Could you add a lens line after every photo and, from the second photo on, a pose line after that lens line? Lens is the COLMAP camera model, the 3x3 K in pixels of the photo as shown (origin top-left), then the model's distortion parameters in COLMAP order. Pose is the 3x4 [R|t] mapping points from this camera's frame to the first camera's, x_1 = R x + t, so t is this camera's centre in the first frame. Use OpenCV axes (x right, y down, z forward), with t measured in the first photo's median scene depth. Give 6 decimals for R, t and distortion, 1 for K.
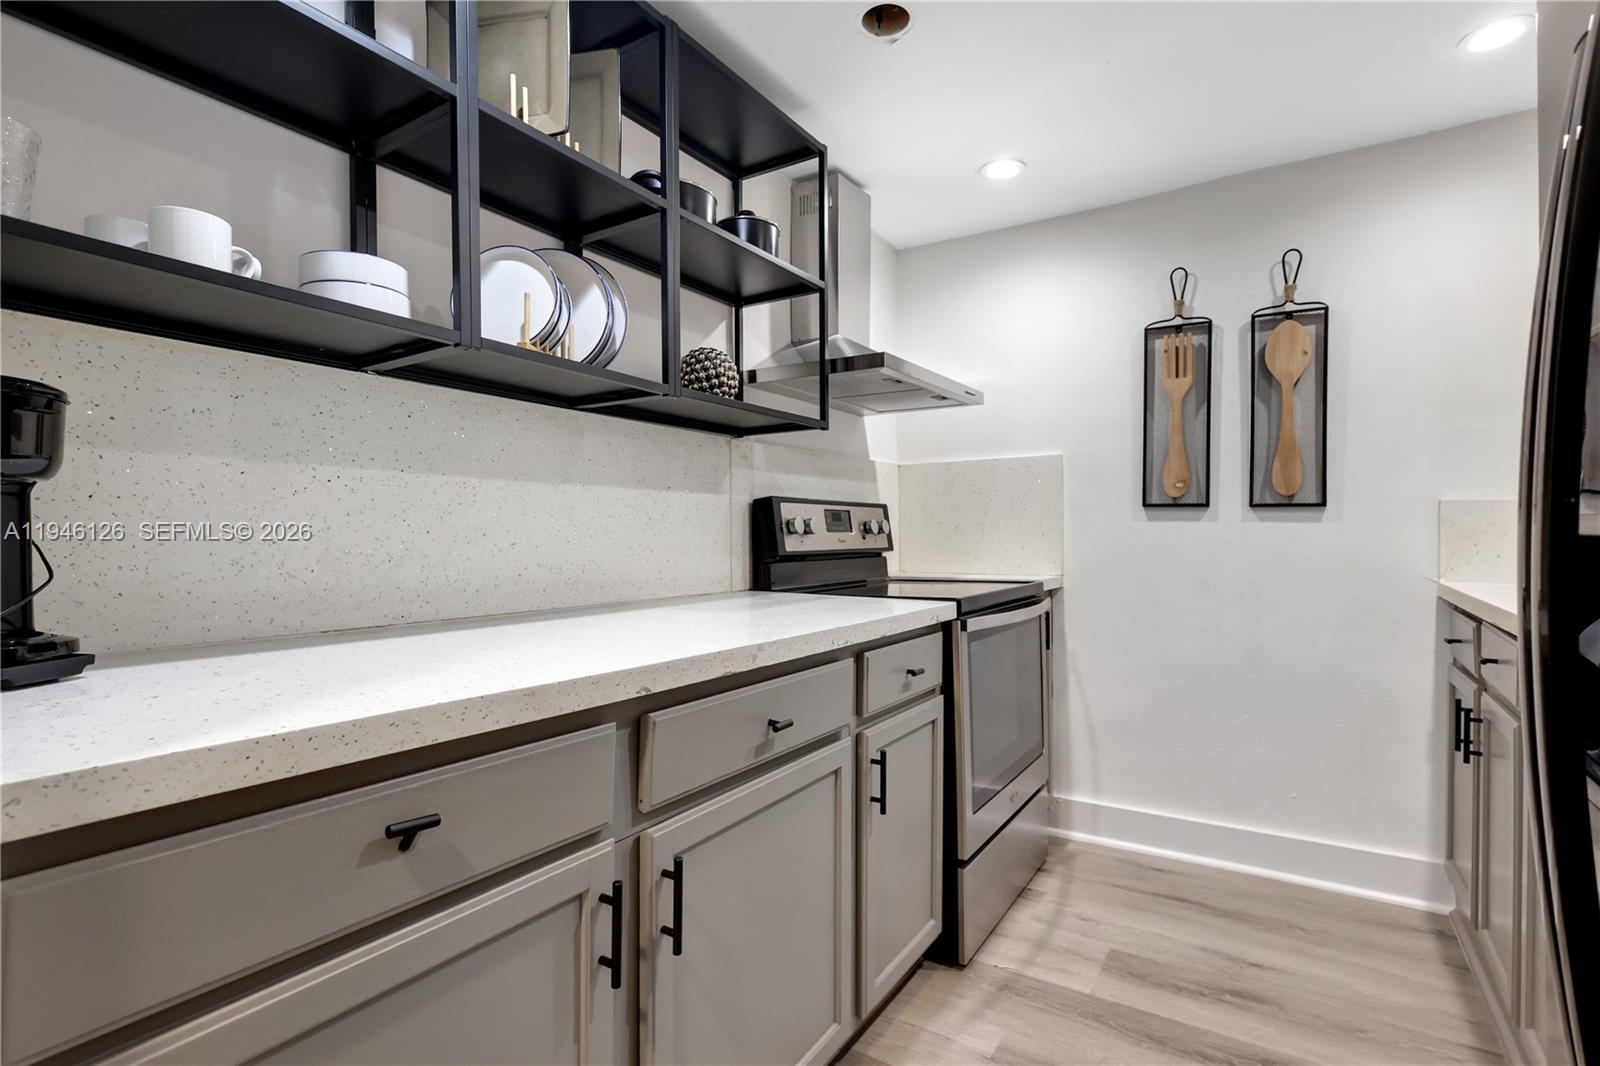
lens RADIAL K [[757.9, 0, 804.3], [0, 757.9, 536.8], [0, 0, 1]] dist [-0.001297, -0.000193]
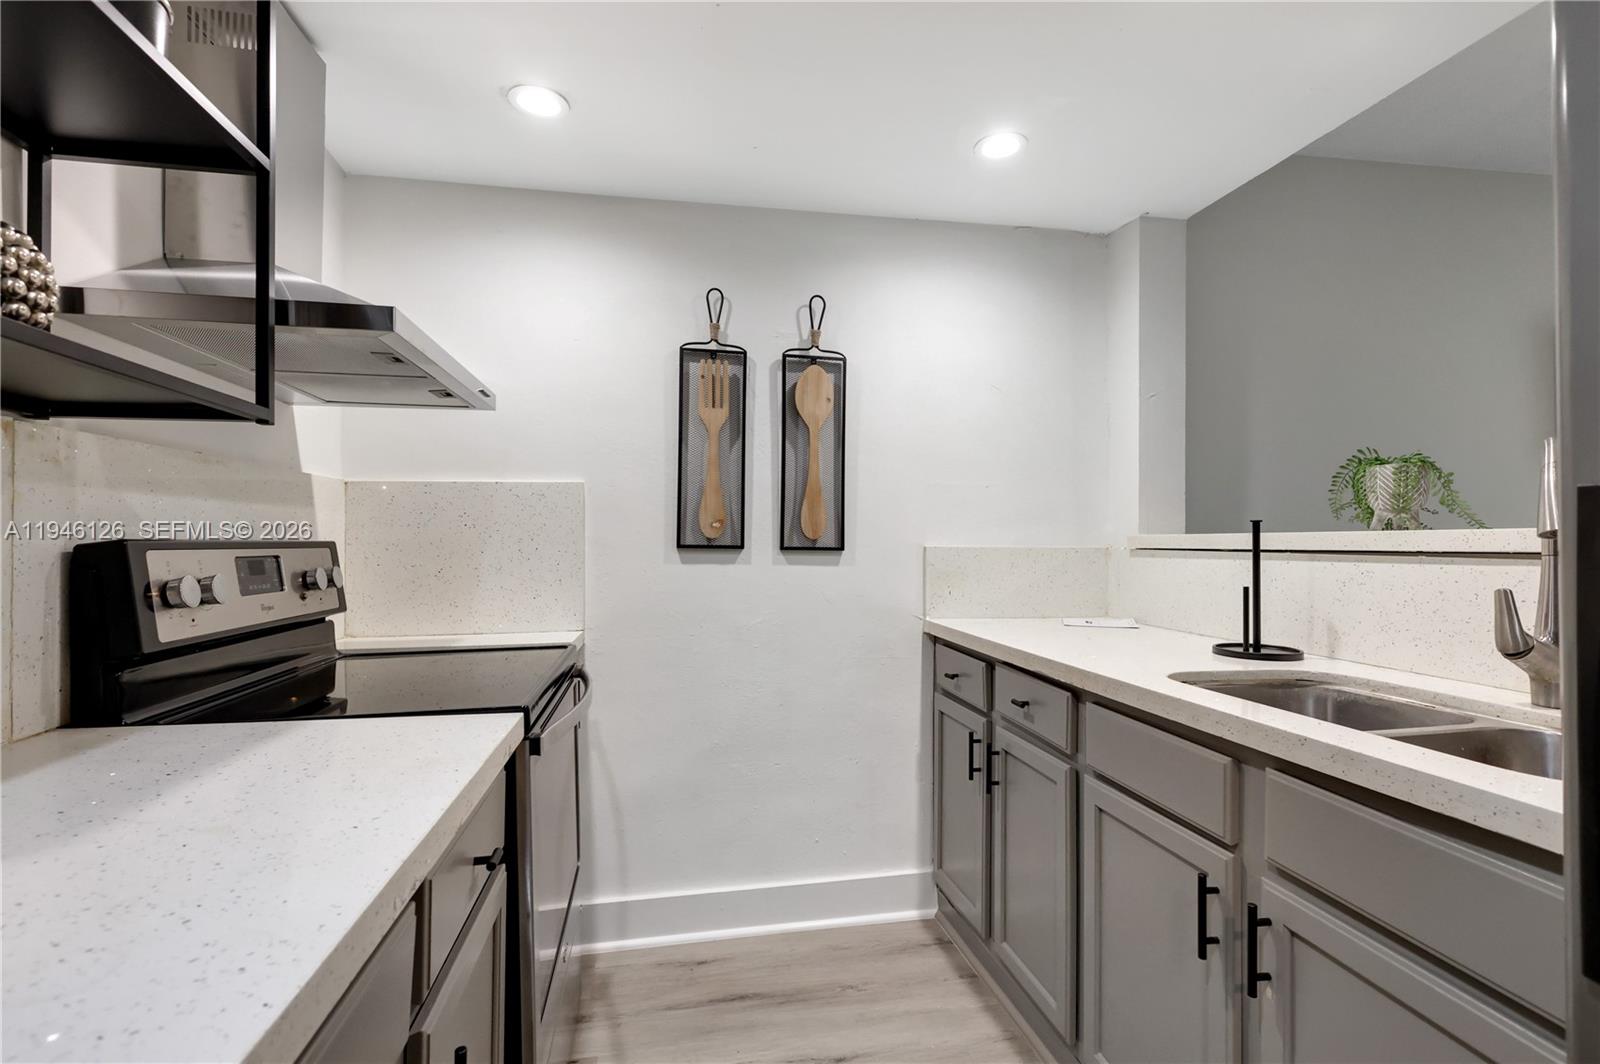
lens RADIAL K [[754.2, 0, 799.9], [0, 754.2, 534.2], [0, 0, 1]] dist [-0.001737, 0.007574]
pose [[0.726480, 0.010550, 0.687106, -0.058413], [0.003502, 0.999812, -0.019054, -0.041762], [-0.687178, 0.016249, 0.726307, 0.284339]]
